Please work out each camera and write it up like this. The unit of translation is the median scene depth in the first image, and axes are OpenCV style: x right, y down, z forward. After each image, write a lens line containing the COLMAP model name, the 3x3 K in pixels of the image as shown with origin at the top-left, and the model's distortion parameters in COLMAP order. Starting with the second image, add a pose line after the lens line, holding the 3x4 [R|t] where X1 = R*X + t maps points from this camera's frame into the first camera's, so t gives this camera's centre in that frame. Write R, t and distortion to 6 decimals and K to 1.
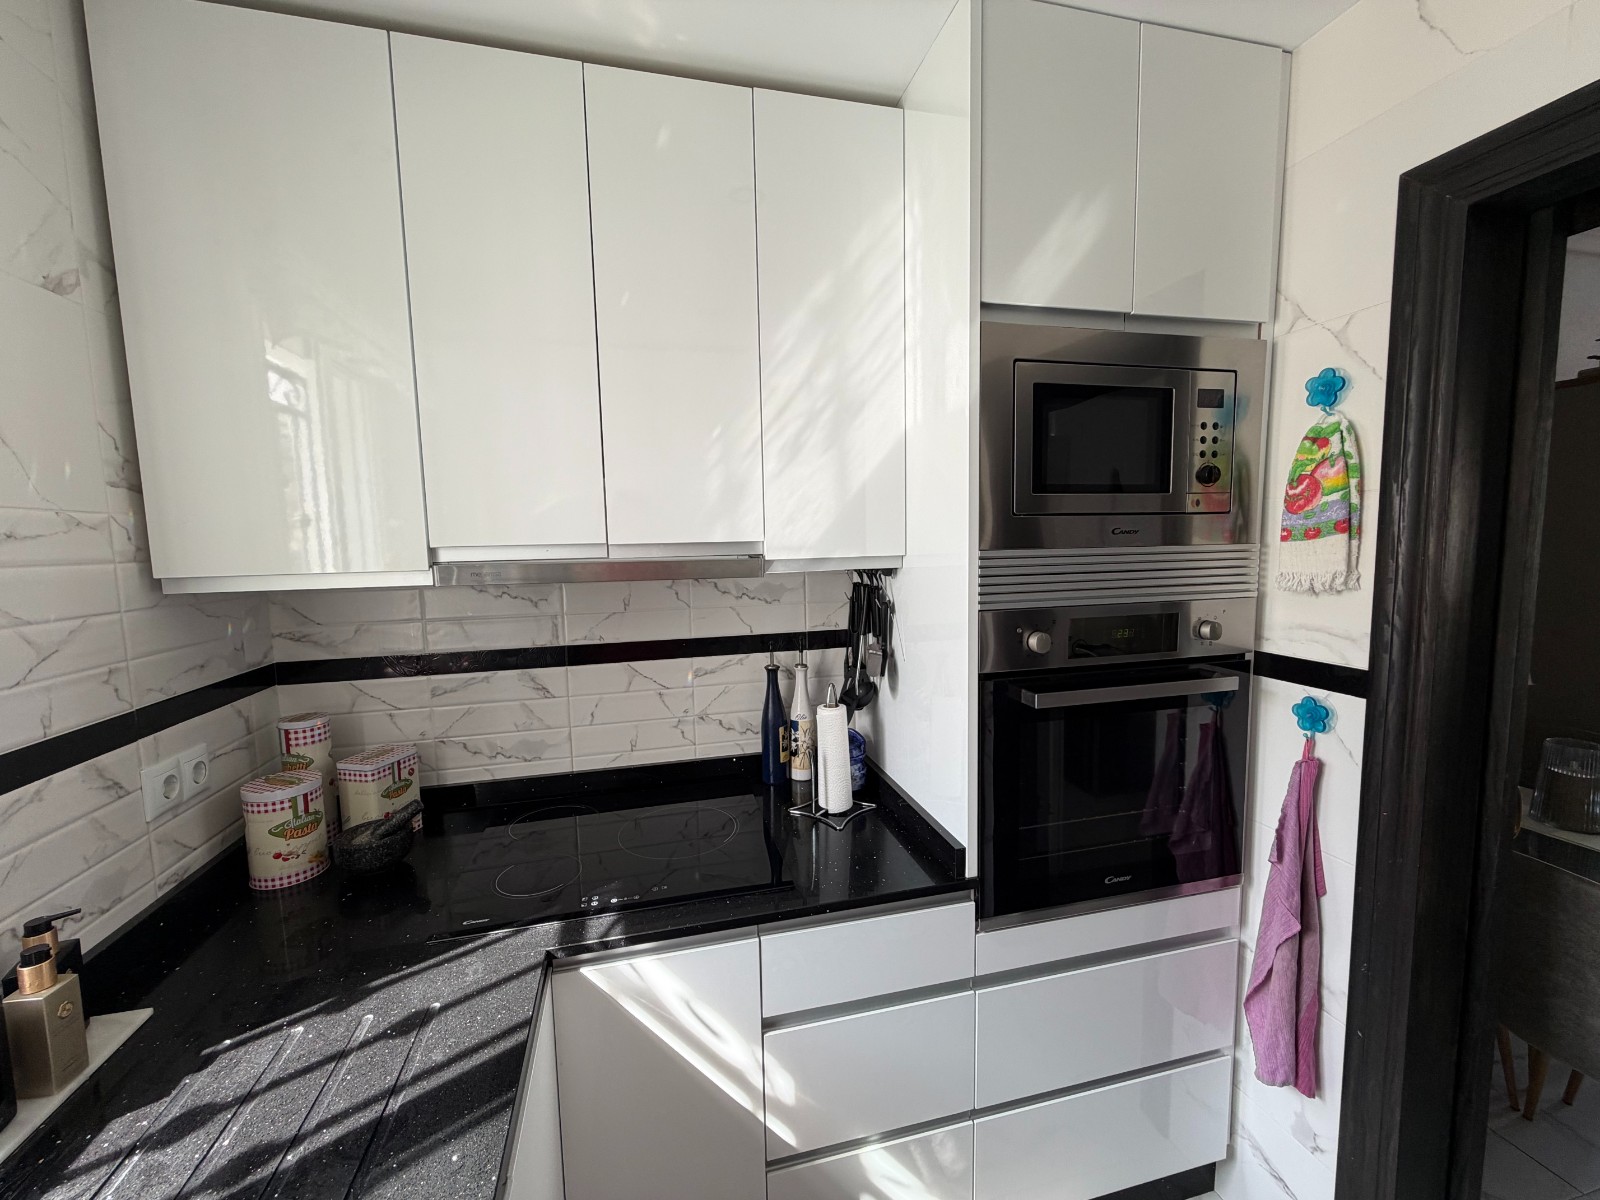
lens RADIAL K [[640.8, 0, 796.4], [0, 640.8, 601.5], [0, 0, 1]] dist [0.002938, -0.000399]
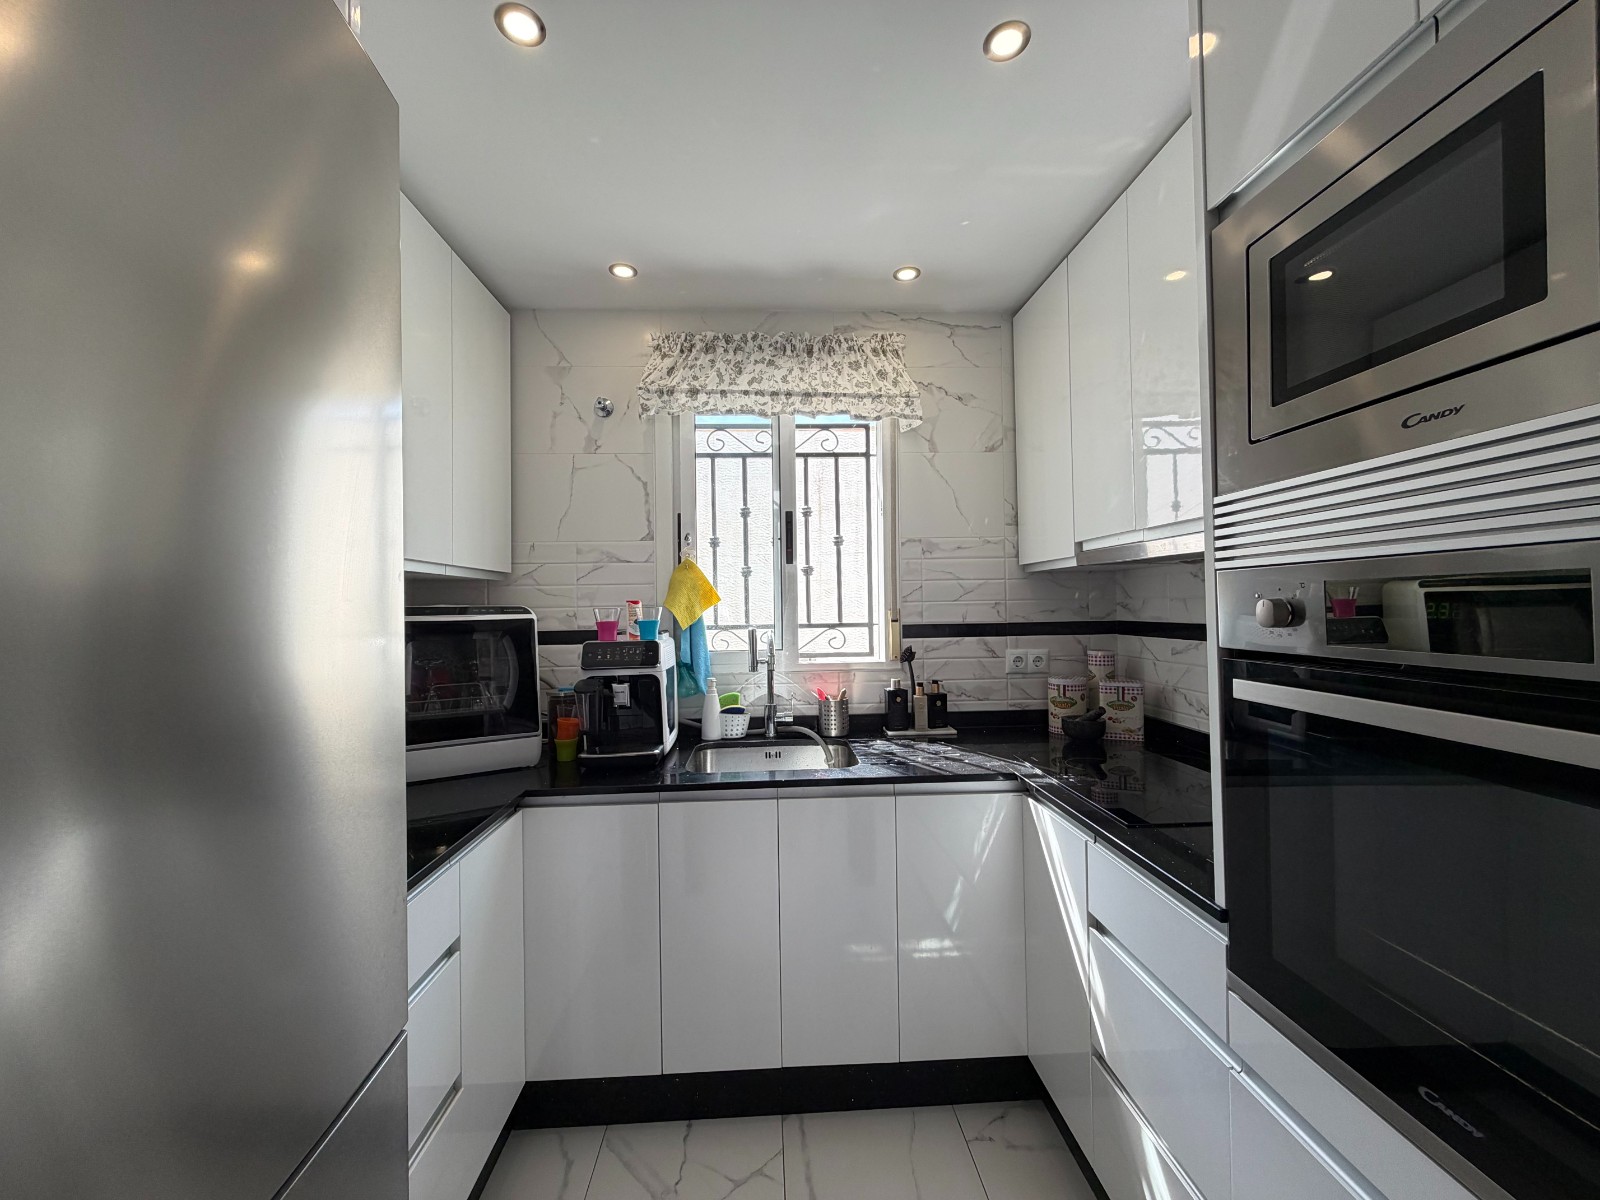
lens RADIAL K [[640.8, 0, 796.4], [0, 640.8, 601.5], [0, 0, 1]] dist [0.002938, -0.000399]
pose [[-0.197886, 0.016268, -0.980090, 1.154253], [-0.076279, 0.996575, 0.031942, 0.067761], [0.977253, 0.081082, -0.195967, 0.611203]]
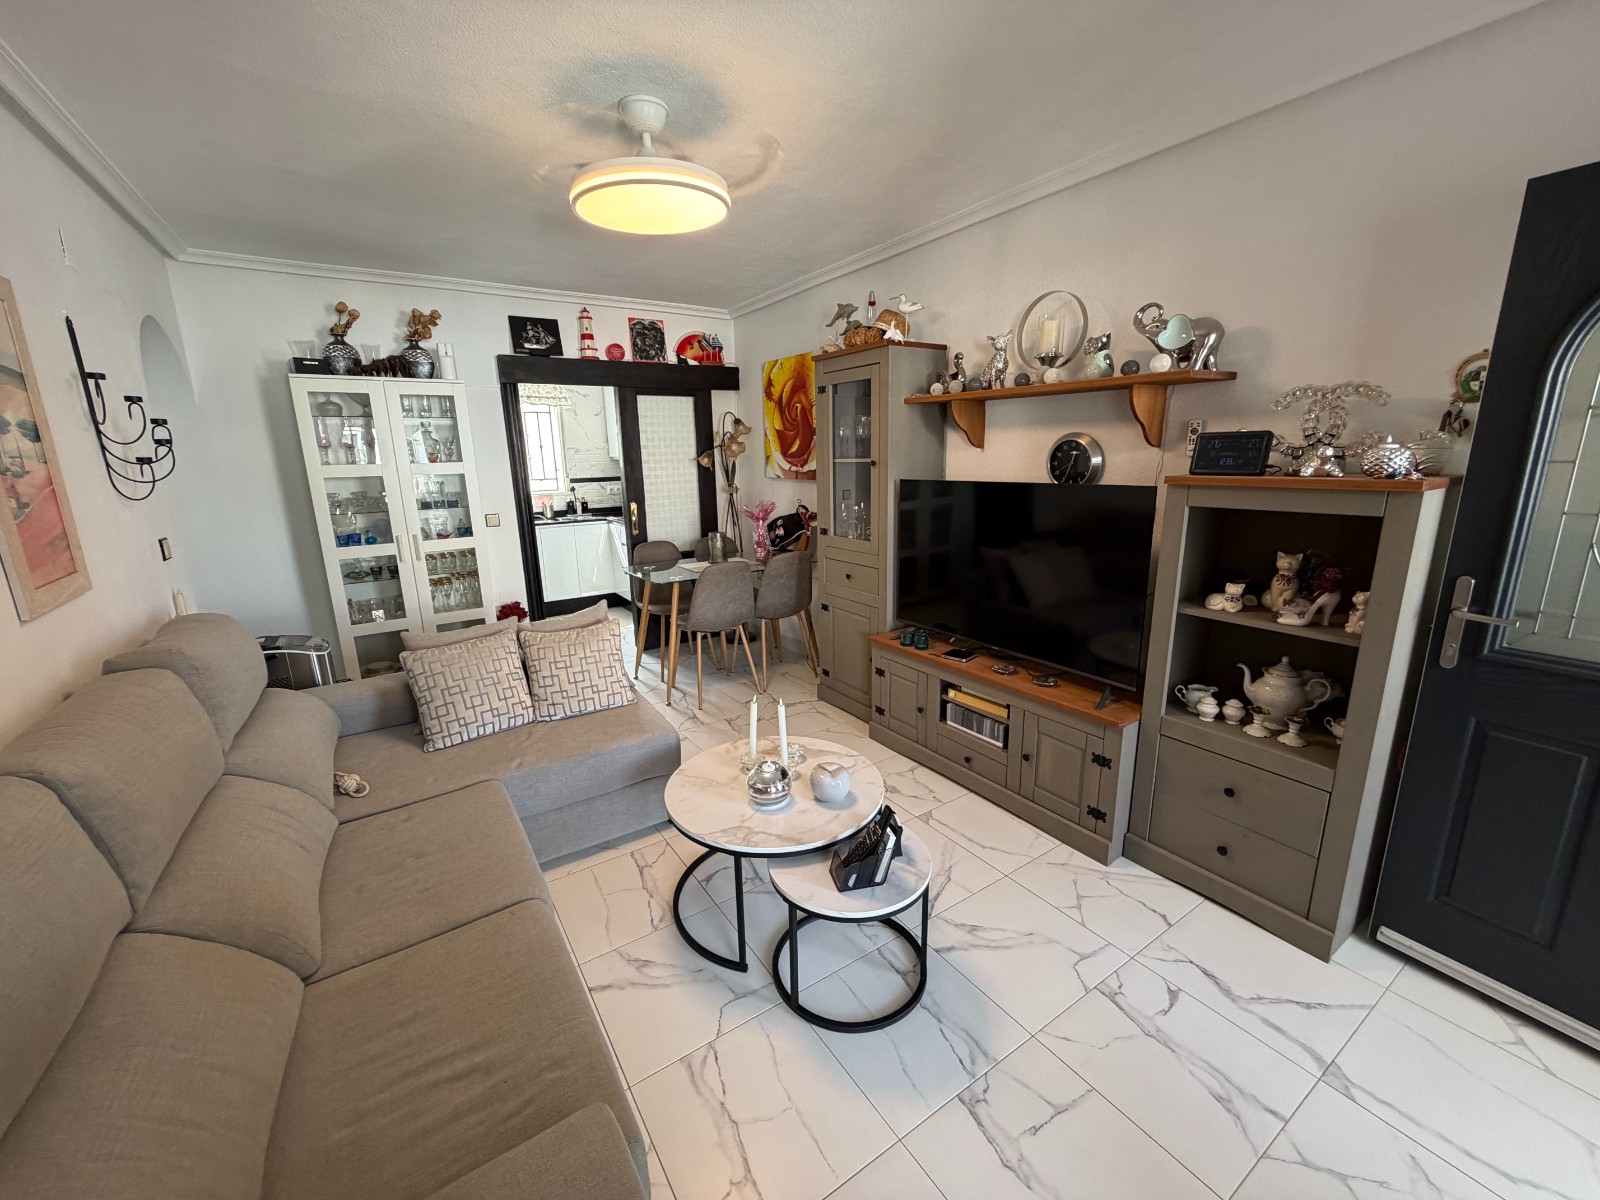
lens RADIAL K [[640.8, 0, 796.4], [0, 640.8, 601.5], [0, 0, 1]] dist [0.002938, -0.000399]
pose [[0.328718, 0.227826, -0.916537, 5.190098], [-0.075997, 0.973701, 0.214779, -0.130894], [0.941366, -0.000948, 0.337387, 0.523990]]
